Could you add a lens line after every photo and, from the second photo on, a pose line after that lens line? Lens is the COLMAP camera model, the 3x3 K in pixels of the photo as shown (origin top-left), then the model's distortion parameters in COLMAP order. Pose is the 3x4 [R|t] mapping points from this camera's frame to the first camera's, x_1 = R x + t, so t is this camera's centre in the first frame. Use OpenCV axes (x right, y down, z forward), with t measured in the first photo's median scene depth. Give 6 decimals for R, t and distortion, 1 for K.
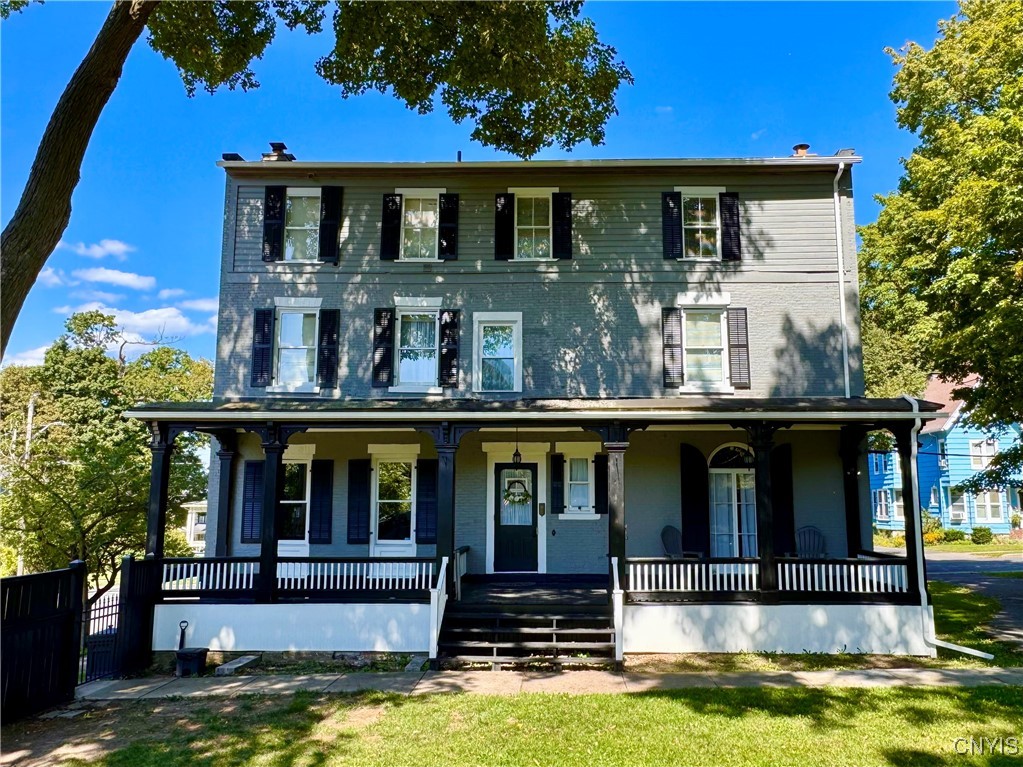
lens RADIAL K [[797.0, 0, 511.5], [0, 797.0, 383.5], [0, 0, 1]] dist [-0.070205, 0.133565]
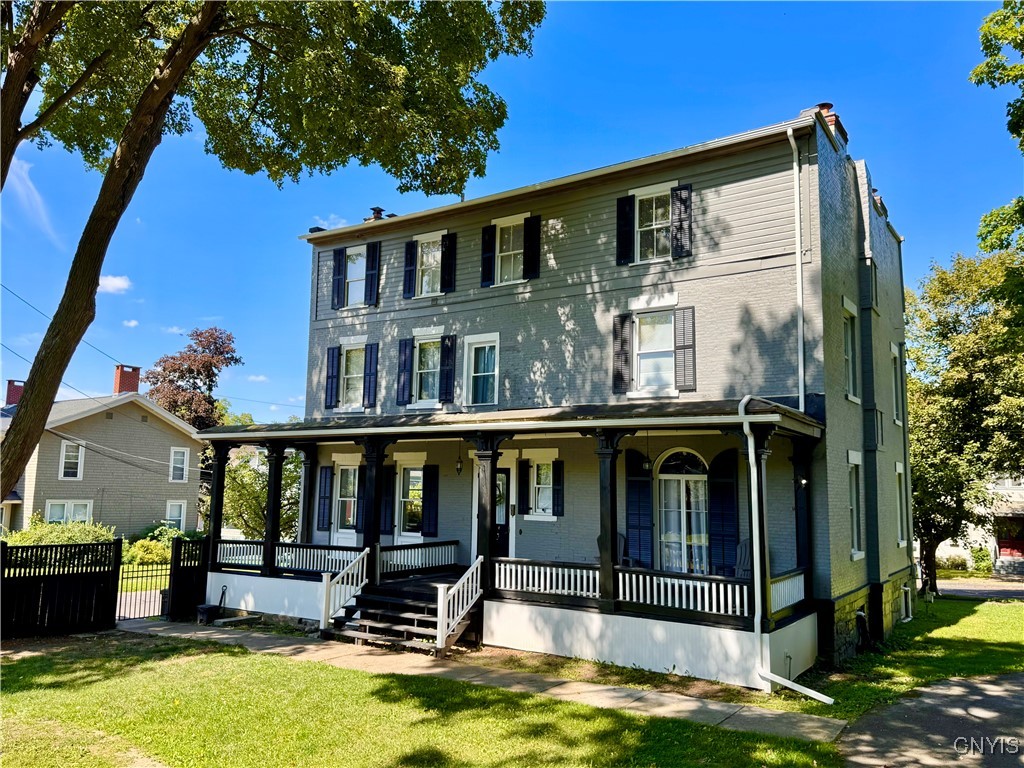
lens RADIAL K [[789.6, 0, 512.0], [0, 789.6, 384.0], [0, 0, 1]] dist [0.086293, 0.000351]
pose [[0.843995, -0.056149, -0.533404, 0.611324], [0.057443, 0.998248, -0.014189, -0.000607], [0.533266, -0.018665, 0.845742, 0.075480]]
